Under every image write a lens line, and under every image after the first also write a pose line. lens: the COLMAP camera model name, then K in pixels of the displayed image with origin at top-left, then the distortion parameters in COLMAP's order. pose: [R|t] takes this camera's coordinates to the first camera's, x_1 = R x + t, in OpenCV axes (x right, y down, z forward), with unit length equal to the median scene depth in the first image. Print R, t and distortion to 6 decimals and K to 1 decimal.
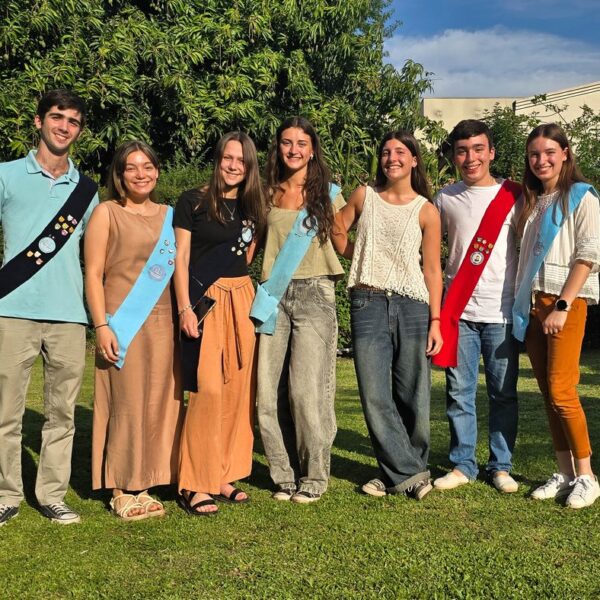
lens RADIAL K [[977.0, 0, 343.4], [0, 977.0, 354.6], [0, 0, 1]] dist [0.064081, -0.055728]
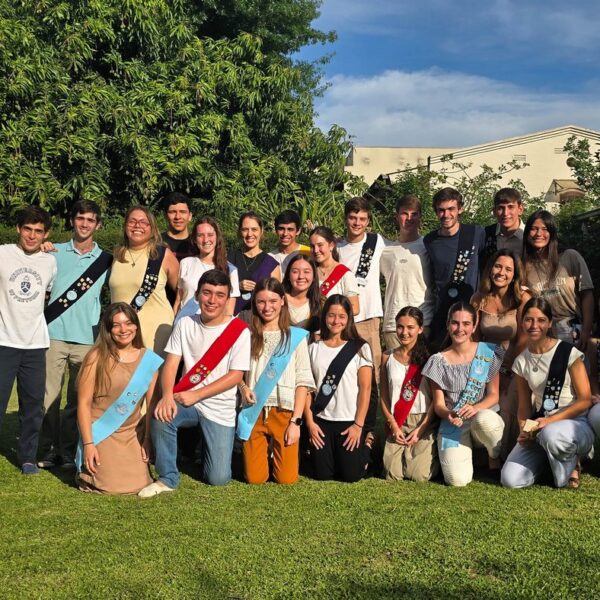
lens RADIAL K [[932.3, 0, 314.1], [0, 932.3, 365.3], [0, 0, 1]] dist [0.056636, -0.010428]
pose [[0.999356, 0.005354, 0.035492, 0.004817], [-0.004780, 0.999856, -0.016253, 0.003837], [-0.035573, 0.016073, 0.999238, -0.101100]]
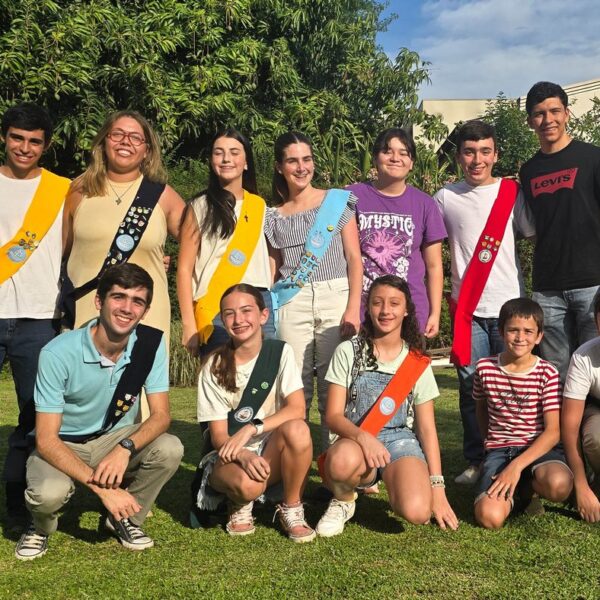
lens RADIAL K [[1014.8, 0, 397.4], [0, 1014.8, 324.7], [0, 0, 1]] dist [0.064765, -0.109866]
pose [[0.998545, -0.014339, 0.051988, 0.008290], [0.016697, 0.998838, -0.045204, -0.001882], [-0.051279, 0.046006, 0.997624, 0.070086]]
